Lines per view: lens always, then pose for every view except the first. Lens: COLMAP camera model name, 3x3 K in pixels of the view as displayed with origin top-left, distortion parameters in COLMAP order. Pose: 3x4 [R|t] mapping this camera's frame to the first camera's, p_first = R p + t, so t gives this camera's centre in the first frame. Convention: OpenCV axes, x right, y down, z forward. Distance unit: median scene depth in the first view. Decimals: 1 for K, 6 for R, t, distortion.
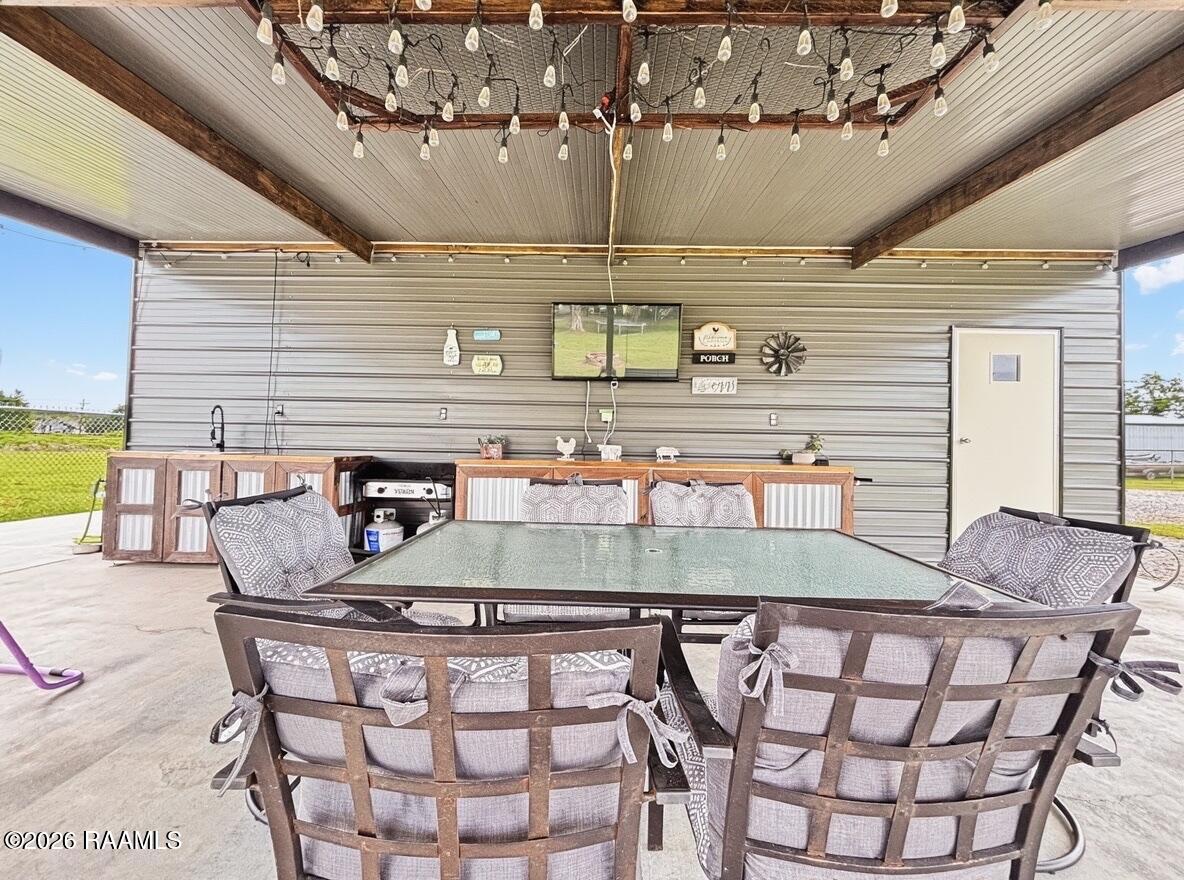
lens RADIAL K [[477.5, 0, 594.7], [0, 477.5, 440.8], [0, 0, 1]] dist [0.003372, -0.001158]
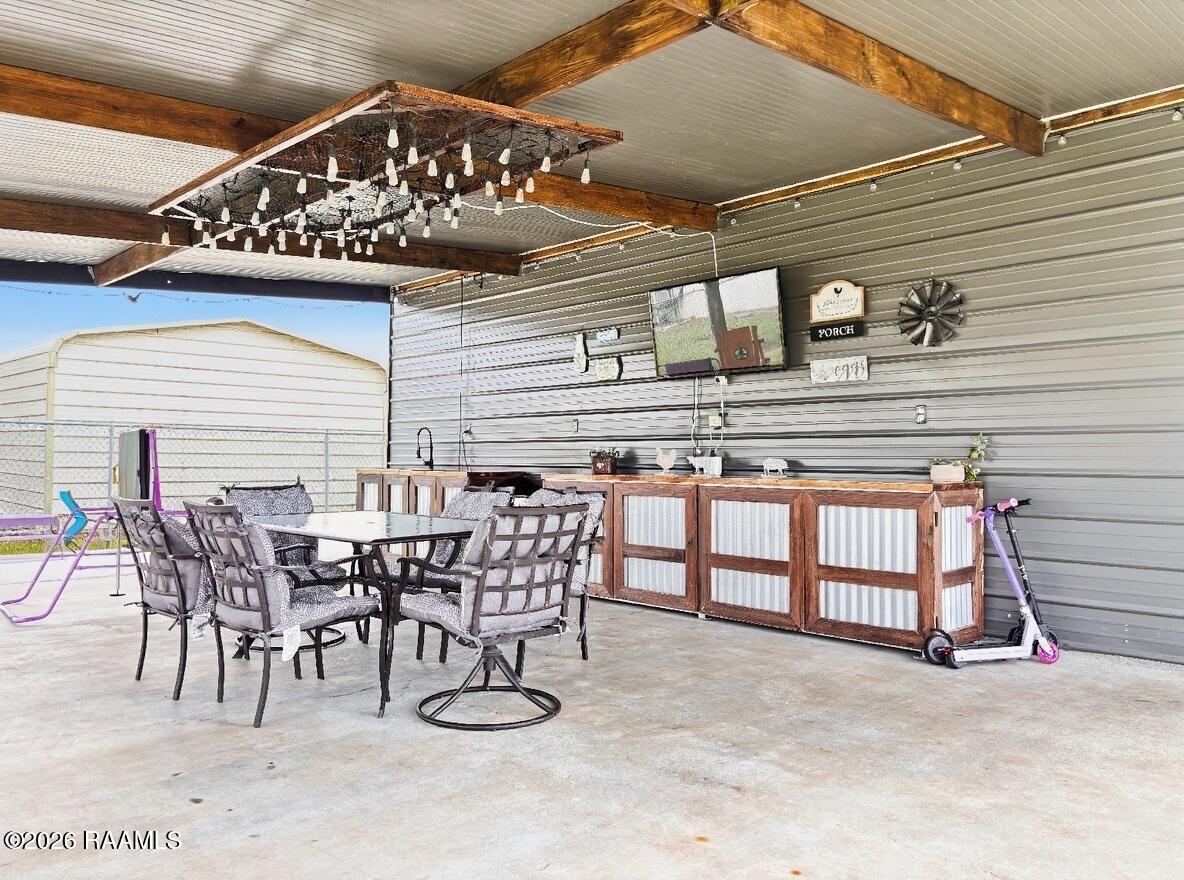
lens RADIAL K [[903.9, 0, 589.8], [0, 903.9, 438.7], [0, 0, 1]] dist [0.014814, 0.009706]
pose [[0.703258, -0.031310, -0.710245, 0.937819], [0.013982, 0.999446, -0.030215, 0.020607], [0.710798, 0.011318, 0.703306, -0.195435]]
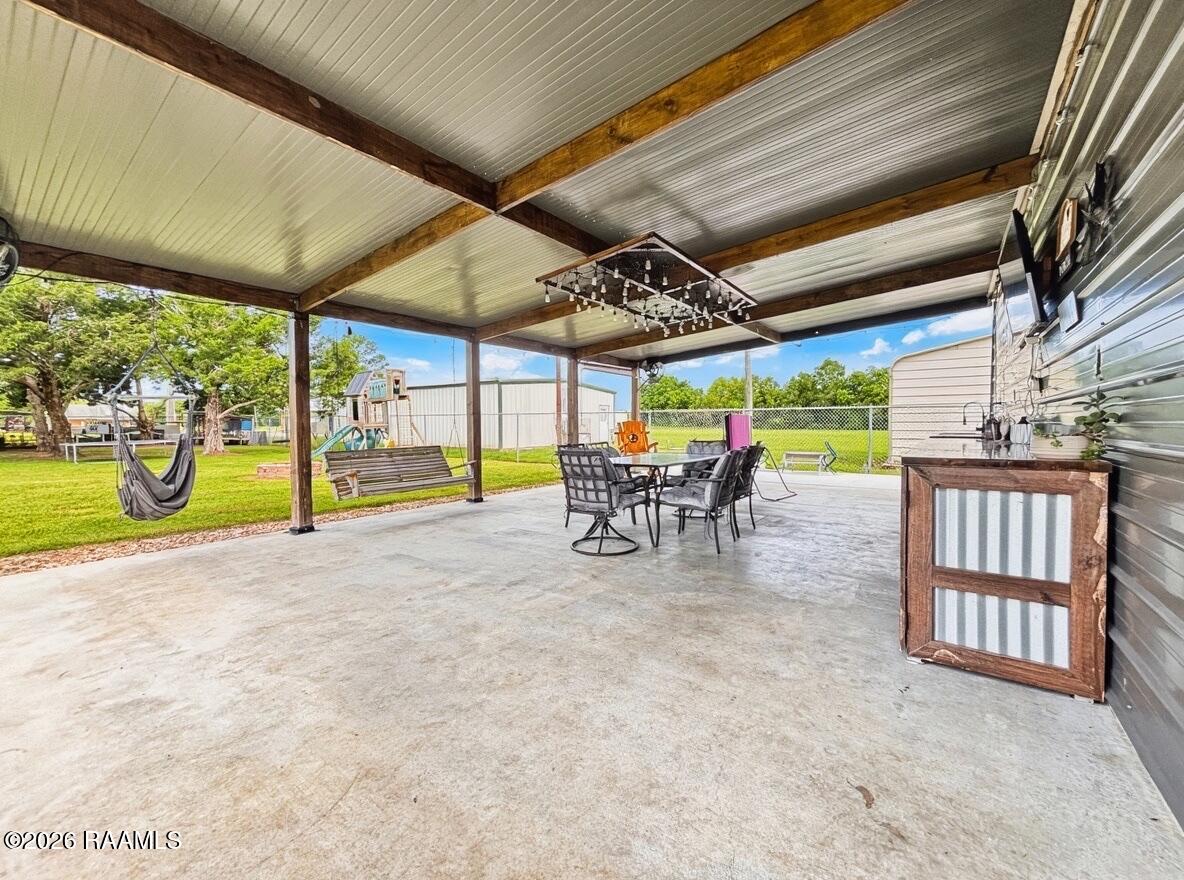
lens RADIAL K [[477.5, 0, 594.8], [0, 477.5, 434.5], [0, 0, 1]] dist [0.003372, -0.001158]
pose [[-0.588278, 0.000952, -0.808658, 1.032988], [0.001215, 0.999999, 0.000293, 0.024492], [0.808658, -0.000810, -0.588278, 0.880441]]
